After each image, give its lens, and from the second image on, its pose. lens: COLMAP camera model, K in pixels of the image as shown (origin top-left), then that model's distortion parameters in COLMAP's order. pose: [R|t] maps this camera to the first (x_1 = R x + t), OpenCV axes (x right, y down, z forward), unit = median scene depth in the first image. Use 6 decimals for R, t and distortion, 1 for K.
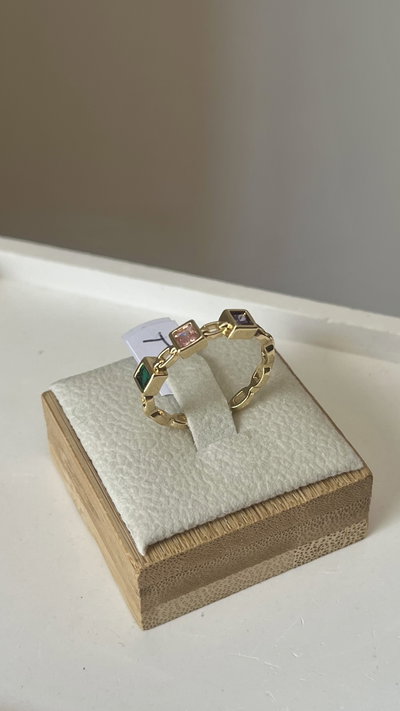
lens RADIAL K [[1100.8, 0, 179.8], [0, 1100.8, 367.6], [0, 0, 1]] dist [0.134301, 0.000000]
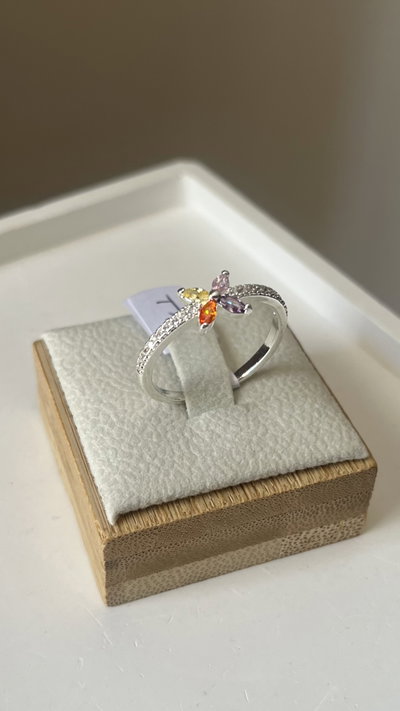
lens RADIAL K [[933.6, 0, 195.1], [0, 933.6, 385.1], [0, 0, 1]] dist [0.068201, 0.000000]
pose [[0.993460, 0.112435, -0.019893, 0.033335], [-0.112289, 0.993641, 0.008314, 0.041024], [0.020701, -0.006026, 0.999768, 0.228746]]
